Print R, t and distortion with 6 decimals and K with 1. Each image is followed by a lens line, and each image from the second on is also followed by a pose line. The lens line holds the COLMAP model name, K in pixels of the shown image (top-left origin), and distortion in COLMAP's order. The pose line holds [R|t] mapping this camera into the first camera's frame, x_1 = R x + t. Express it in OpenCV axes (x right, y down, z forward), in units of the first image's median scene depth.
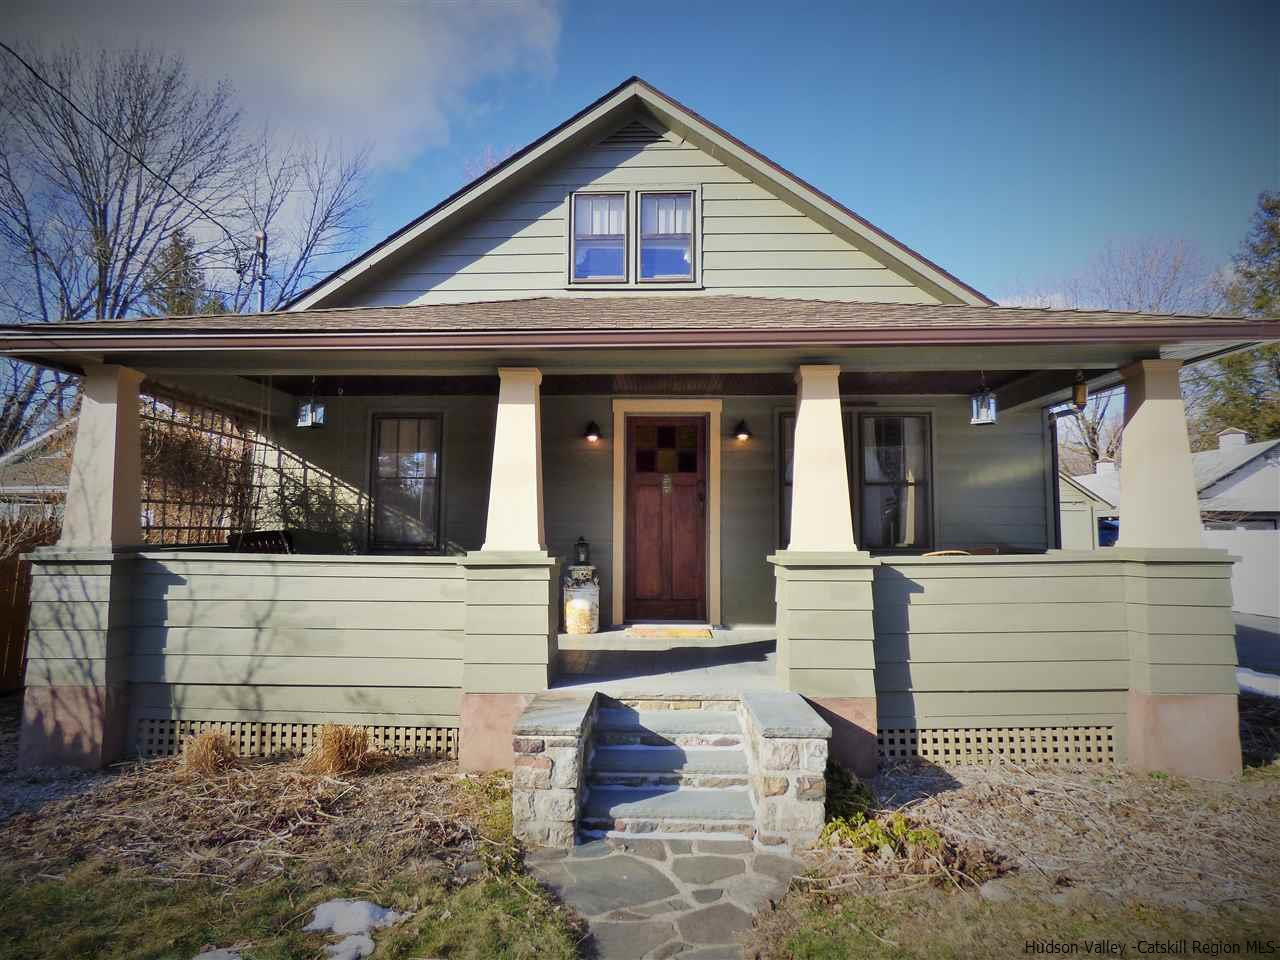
lens RADIAL K [[796.7, 0, 641.0], [0, 796.7, 477.2], [0, 0, 1]] dist [-0.003394, 0.003674]
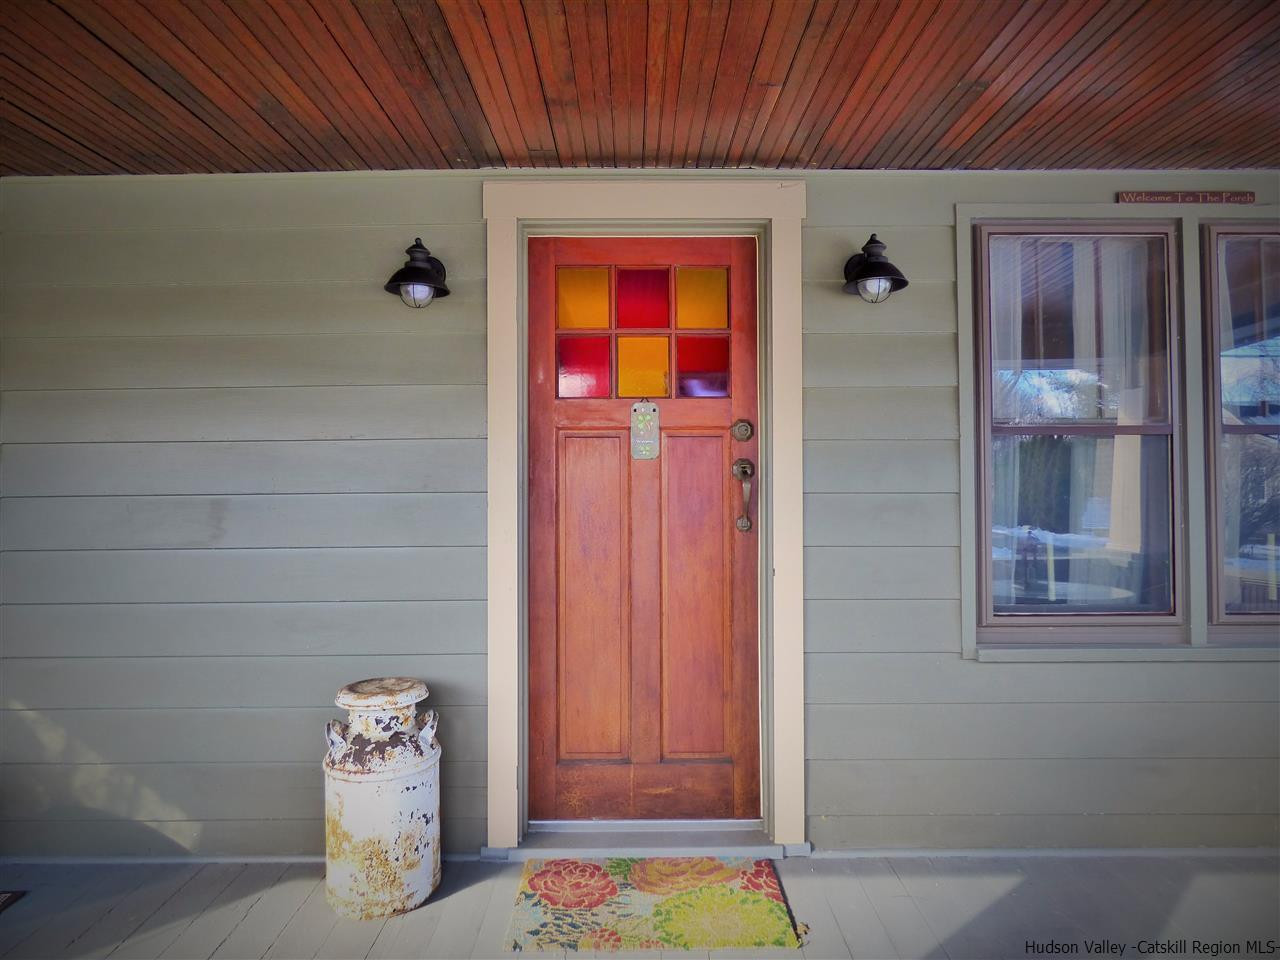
lens RADIAL K [[796.7, 0, 643.6], [0, 796.7, 480.5], [0, 0, 1]] dist [-0.003394, 0.003674]
pose [[0.998937, -0.005875, 0.045710, 0.015472], [0.002433, 0.997181, 0.075000, 0.003856], [-0.046022, -0.074809, 0.996135, 0.651591]]
